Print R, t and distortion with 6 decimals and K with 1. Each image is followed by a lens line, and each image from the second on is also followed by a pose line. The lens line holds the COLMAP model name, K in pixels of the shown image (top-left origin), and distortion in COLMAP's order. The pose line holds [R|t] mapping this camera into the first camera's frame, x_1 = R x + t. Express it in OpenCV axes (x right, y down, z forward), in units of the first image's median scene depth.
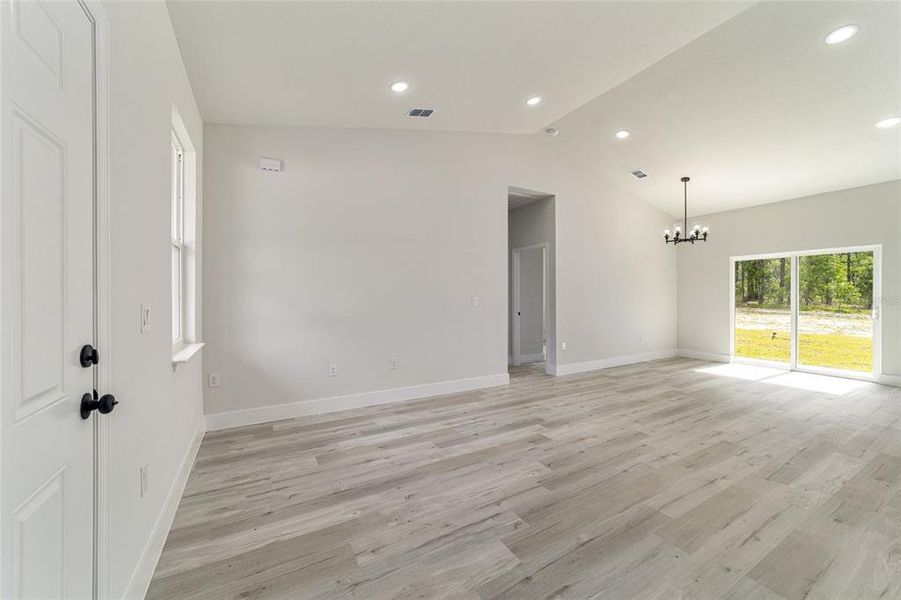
lens RADIAL K [[344.9, 0, 453.4], [0, 344.9, 300.0], [0, 0, 1]] dist [-0.011444, 0.005094]
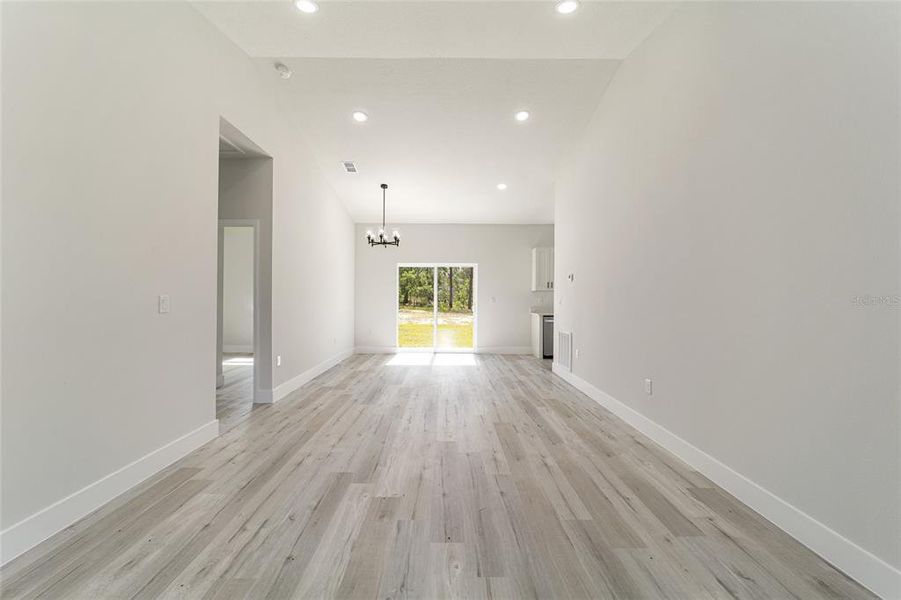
lens RADIAL K [[344.9, 0, 448.4], [0, 344.9, 295.1], [0, 0, 1]] dist [-0.011444, 0.005094]
pose [[0.499109, 0.010014, 0.866481, -0.219262], [0.003481, 0.999902, -0.013561, 0.001795], [-0.866532, 0.009785, 0.499025, 0.442127]]
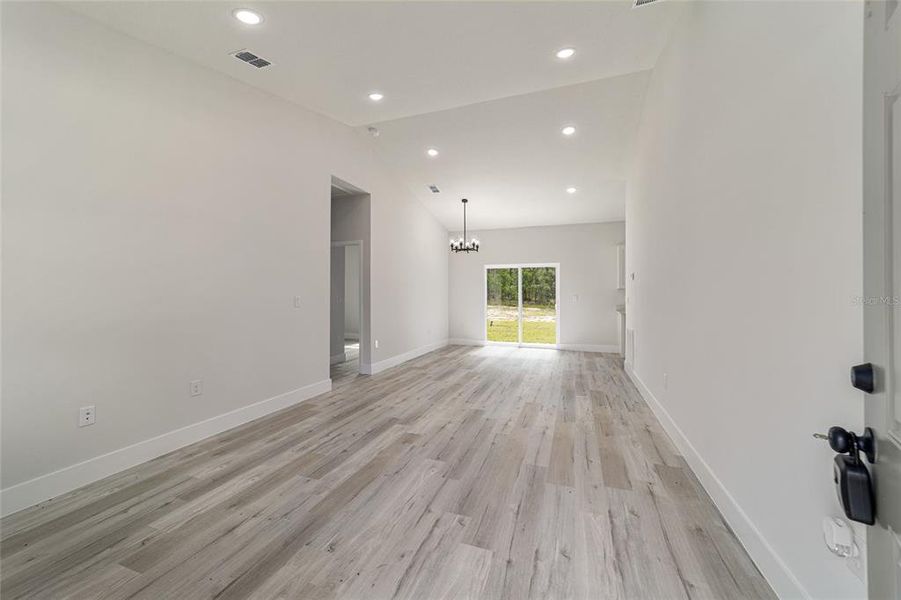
lens RADIAL K [[344.9, 0, 450.6], [0, 344.9, 294.3], [0, 0, 1]] dist [-0.011444, 0.005094]
pose [[0.766019, 0.002994, 0.642811, -0.244391], [0.004448, 0.999941, -0.009958, -0.002016], [-0.642803, 0.010487, 0.765960, 0.119626]]
